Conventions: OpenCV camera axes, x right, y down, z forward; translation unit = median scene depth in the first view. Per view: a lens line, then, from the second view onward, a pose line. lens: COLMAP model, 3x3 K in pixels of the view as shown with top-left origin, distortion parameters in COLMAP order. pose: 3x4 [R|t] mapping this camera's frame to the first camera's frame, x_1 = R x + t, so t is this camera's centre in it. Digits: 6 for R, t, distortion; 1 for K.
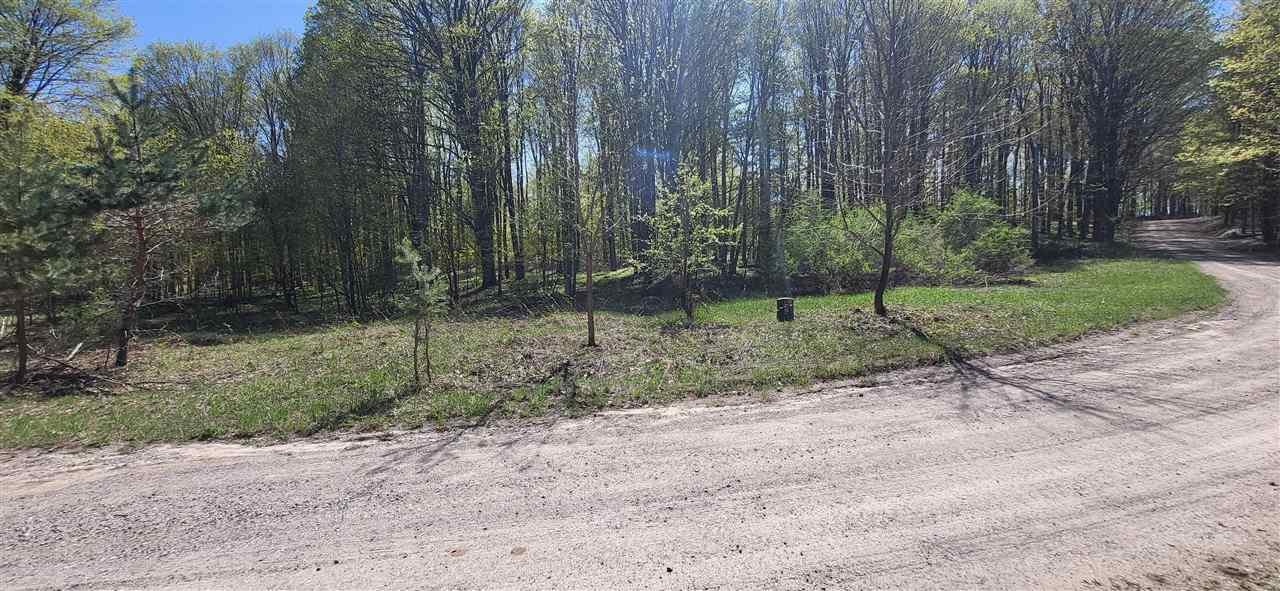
lens RADIAL K [[505.3, 0, 639.7], [0, 505.3, 286.4], [0, 0, 1]] dist [0.000241, -0.000865]
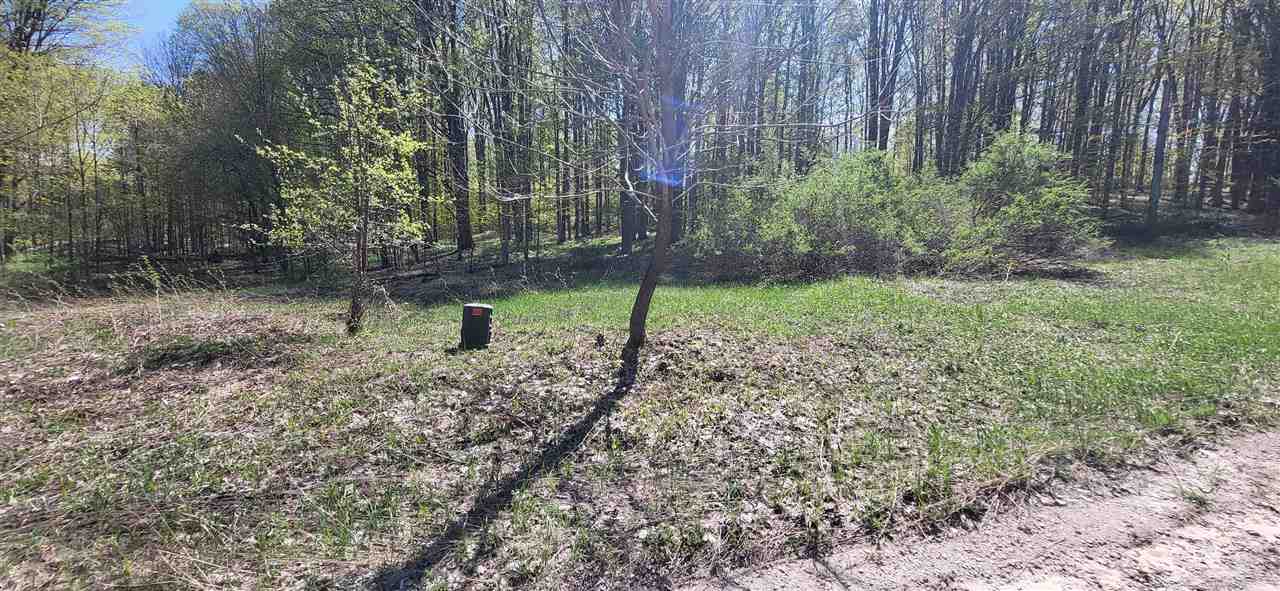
lens RADIAL K [[505.3, 0, 639.7], [0, 505.3, 286.4], [0, 0, 1]] dist [0.000241, -0.000865]
pose [[0.987842, 0.041248, -0.149888, 0.297529], [-0.030298, 0.996752, 0.074619, -0.022444], [0.152479, -0.069171, 0.985883, 0.282851]]
